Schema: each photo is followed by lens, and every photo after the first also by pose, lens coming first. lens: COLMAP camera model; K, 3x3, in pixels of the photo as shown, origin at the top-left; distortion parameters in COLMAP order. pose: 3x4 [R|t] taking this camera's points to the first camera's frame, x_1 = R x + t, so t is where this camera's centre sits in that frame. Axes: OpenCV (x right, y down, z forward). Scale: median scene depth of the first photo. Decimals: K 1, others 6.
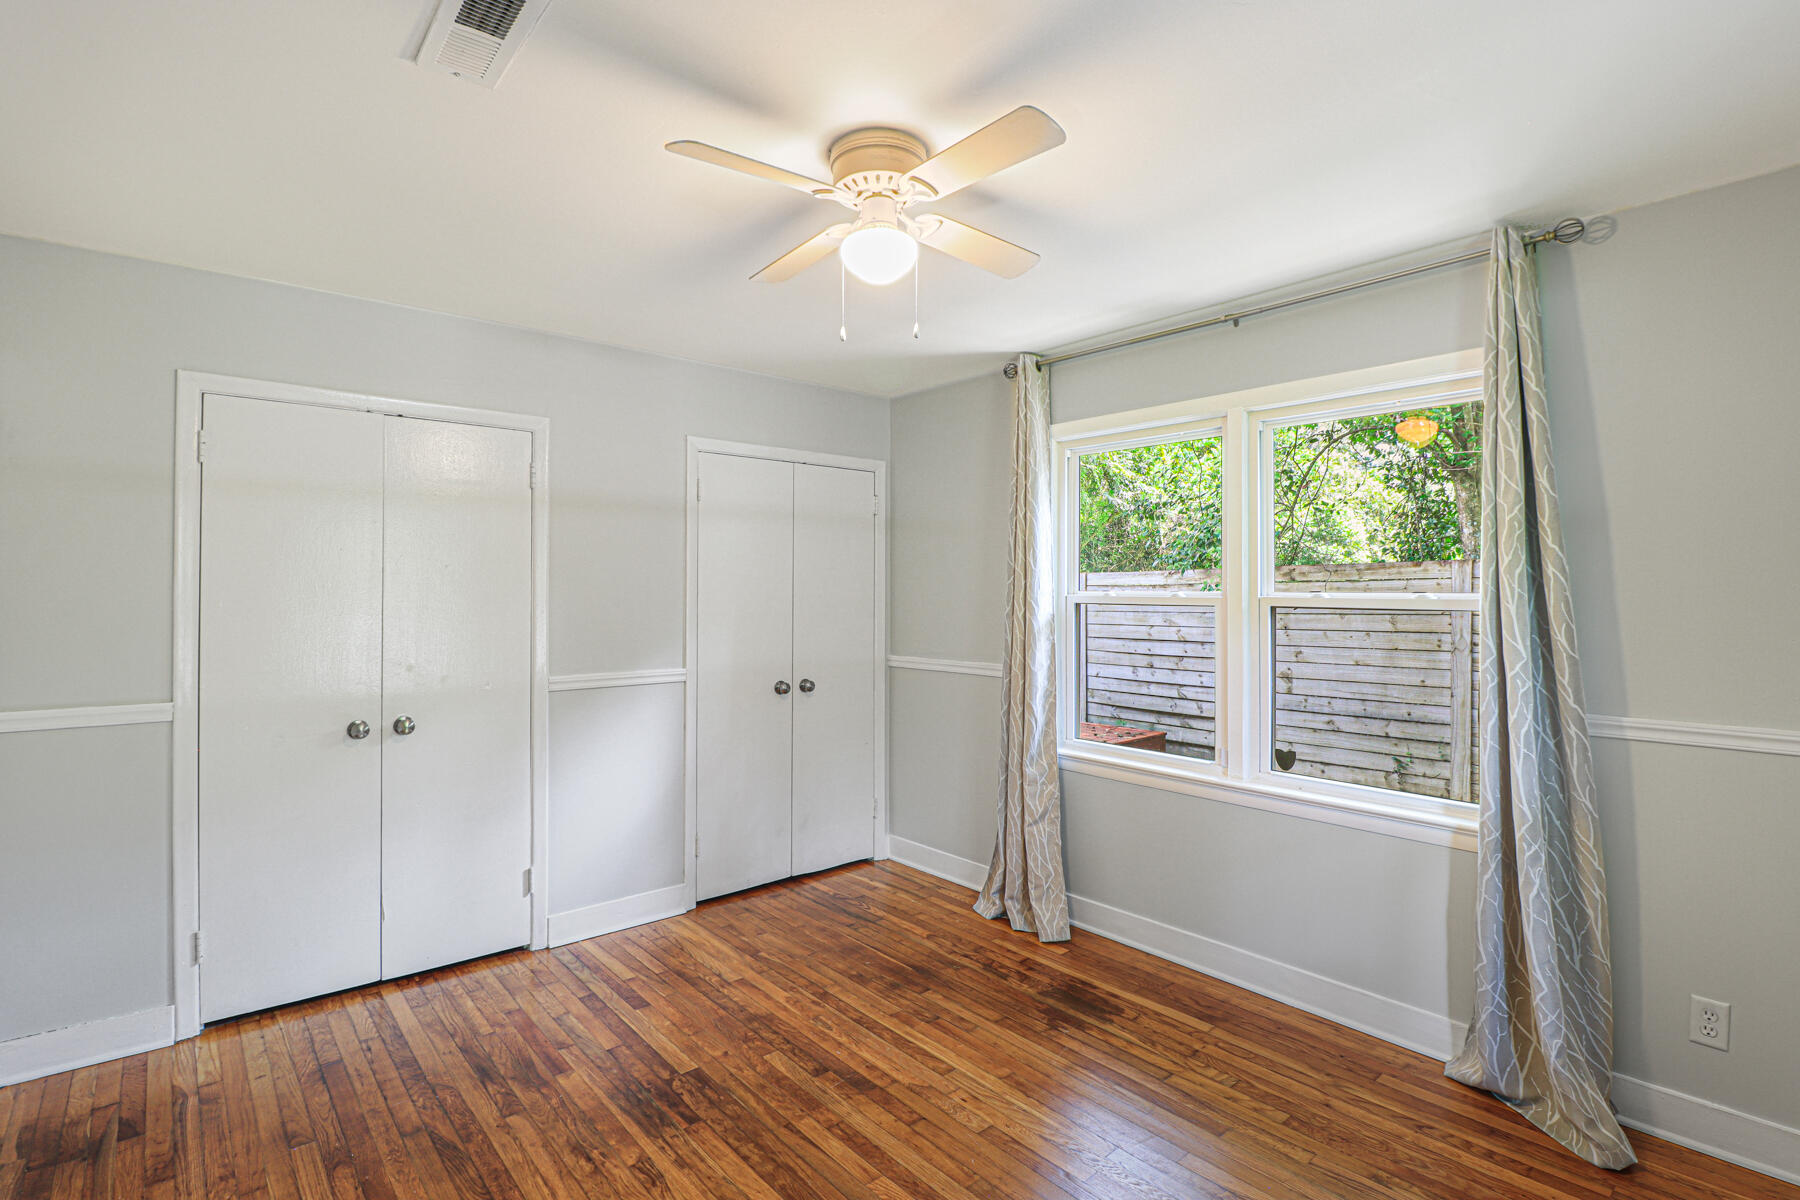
lens RADIAL K [[849.8, 0, 880.8], [0, 849.8, 600.5], [0, 0, 1]] dist [-0.009016, -0.008703]
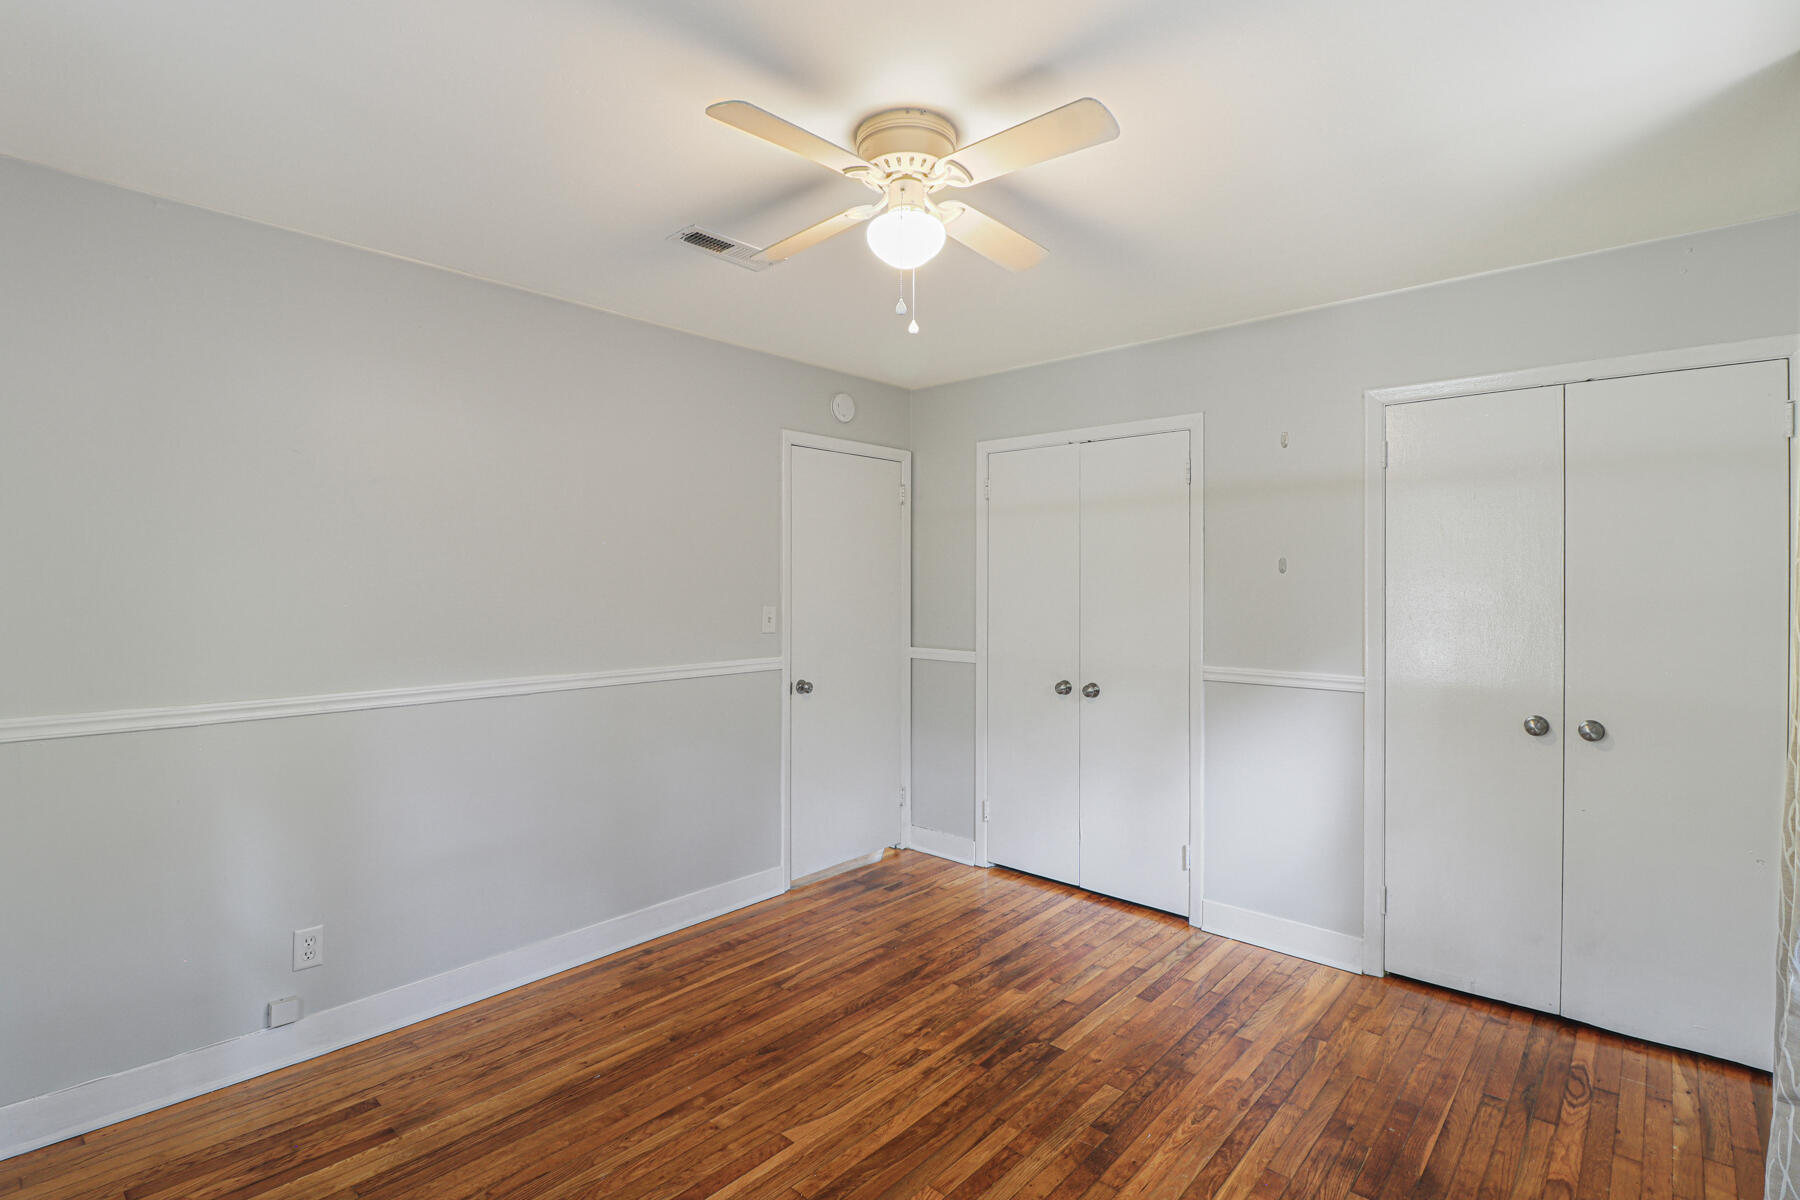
lens RADIAL K [[849.8, 0, 910.5], [0, 849.8, 600.3], [0, 0, 1]] dist [-0.009016, -0.008703]
pose [[0.140292, 0.022393, -0.989857, 0.663091], [-0.008314, 0.999736, 0.021439, -0.009288], [0.990075, 0.005222, 0.140442, 0.588247]]
